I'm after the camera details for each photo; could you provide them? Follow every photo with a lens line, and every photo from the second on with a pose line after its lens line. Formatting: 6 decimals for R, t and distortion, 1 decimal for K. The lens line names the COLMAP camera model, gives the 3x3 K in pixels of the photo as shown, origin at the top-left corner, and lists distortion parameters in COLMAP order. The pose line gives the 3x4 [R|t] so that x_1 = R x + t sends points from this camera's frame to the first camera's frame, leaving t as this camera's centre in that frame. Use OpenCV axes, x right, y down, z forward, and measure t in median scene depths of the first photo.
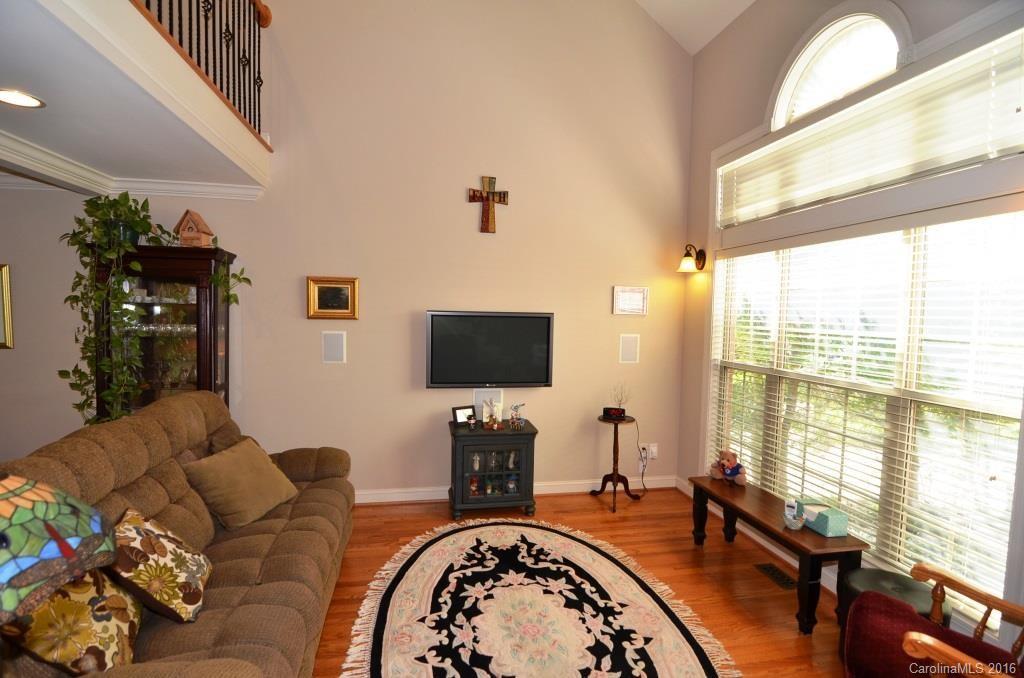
lens RADIAL K [[500.9, 0, 512.0], [0, 500.9, 339.0], [0, 0, 1]] dist [-0.001603, -0.016465]
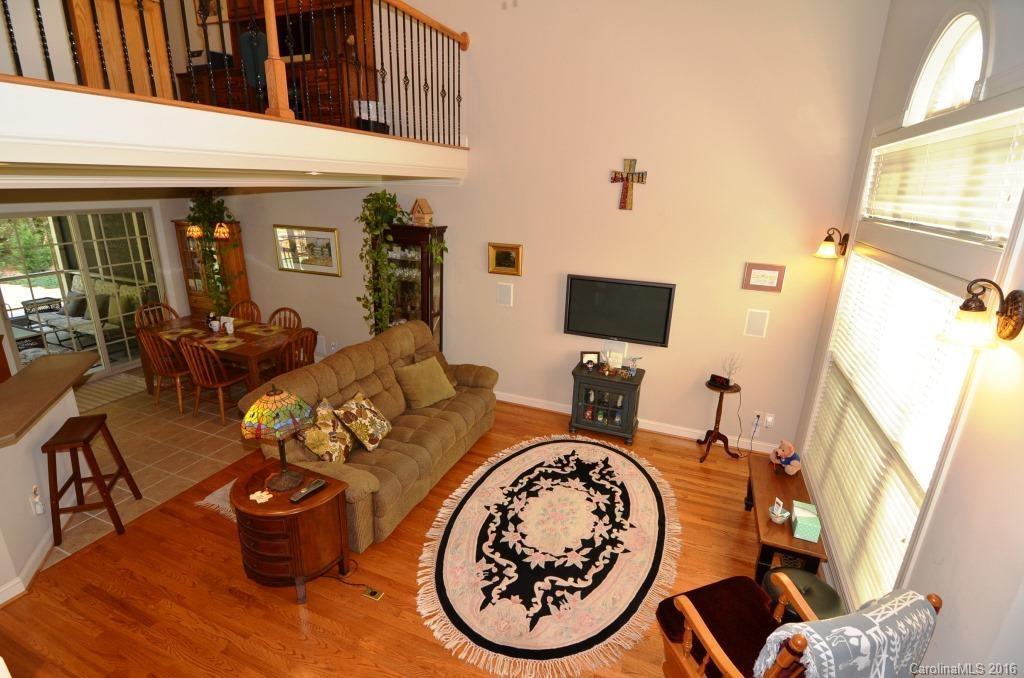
lens RADIAL K [[498.4, 0, 496.4], [0, 498.4, 346.7], [0, 0, 1]] dist [-0.001693, -0.000286]
pose [[0.829937, 0.175699, -0.529466, 0.467472], [-0.041422, 0.965896, 0.255596, -0.239626], [0.556317, -0.190197, 0.808910, -0.193936]]
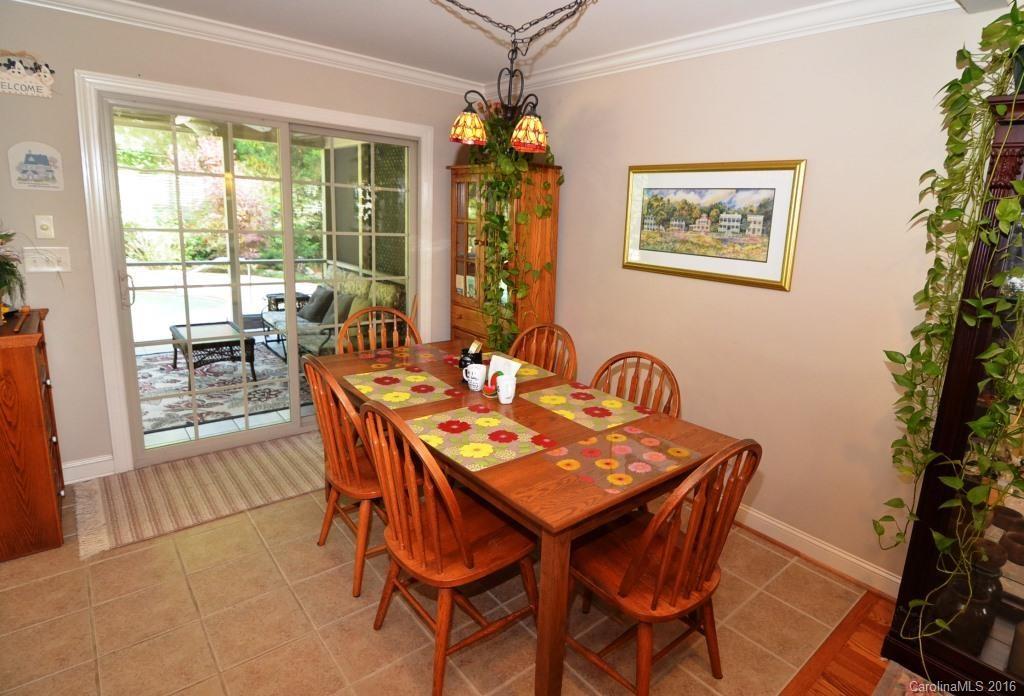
lens RADIAL K [[570.9, 0, 513.7], [0, 570.9, 323.2], [0, 0, 1]] dist [-0.000167, -0.000055]
pose [[0.457447, 0.177969, -0.871246, -0.563615], [-0.084722, 0.984034, 0.156525, -0.029268], [0.885192, 0.002211, 0.465221, 0.350170]]
